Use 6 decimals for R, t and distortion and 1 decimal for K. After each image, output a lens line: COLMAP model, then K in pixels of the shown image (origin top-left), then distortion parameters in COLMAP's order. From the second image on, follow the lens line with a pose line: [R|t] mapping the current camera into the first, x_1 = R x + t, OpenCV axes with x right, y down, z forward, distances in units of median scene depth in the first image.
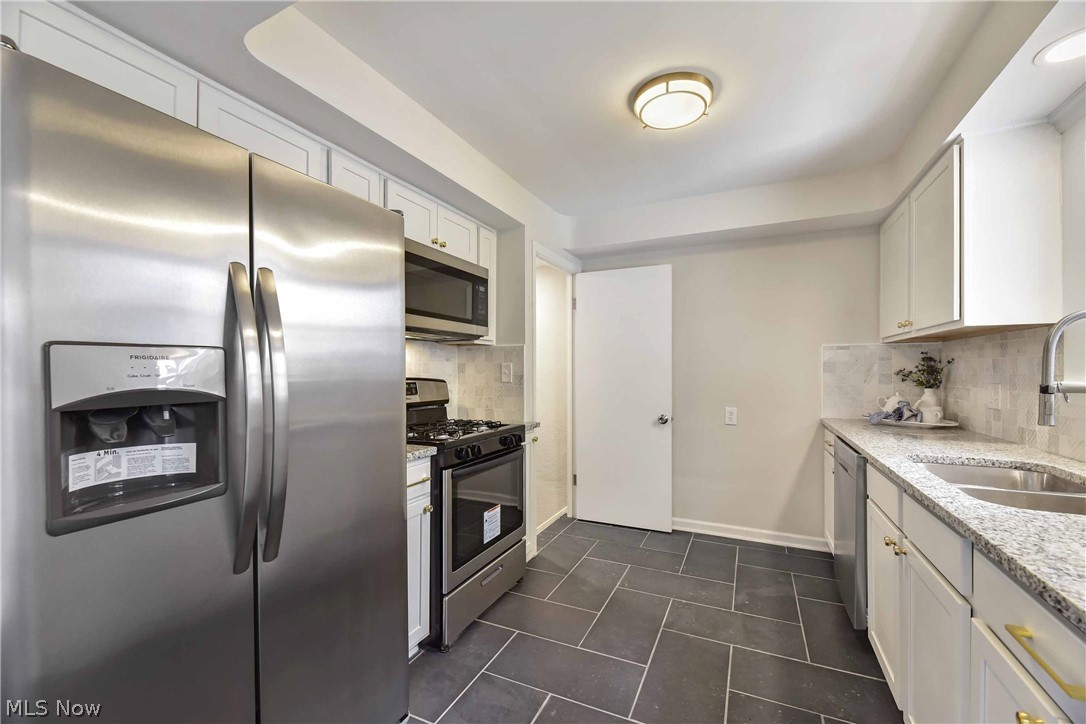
lens RADIAL K [[442.3, 0, 546.0], [0, 442.3, 371.0], [0, 0, 1]] dist [-0.001834, -0.000982]
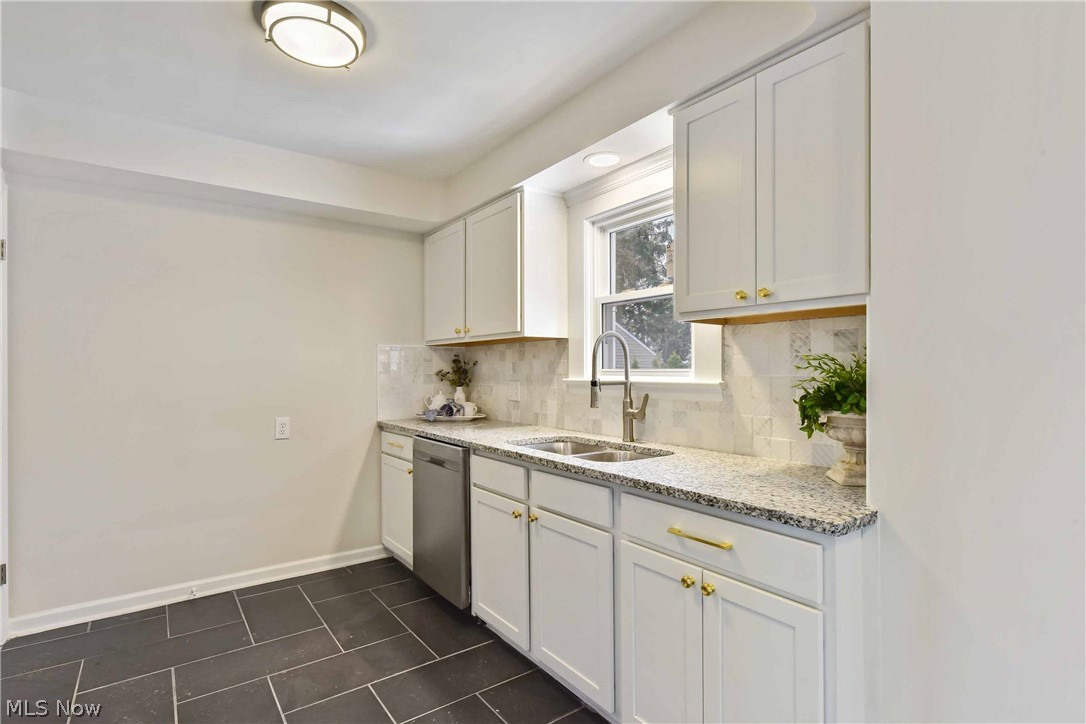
lens RADIAL K [[537.9, 0, 543.7], [0, 537.9, 368.7], [0, 0, 1]] dist [0.006313, 0.000432]
pose [[0.483915, 0.001173, 0.875114, -0.281633], [0.004580, 0.999982, -0.003873, -0.000929], [-0.875103, 0.005882, 0.483901, 0.139860]]
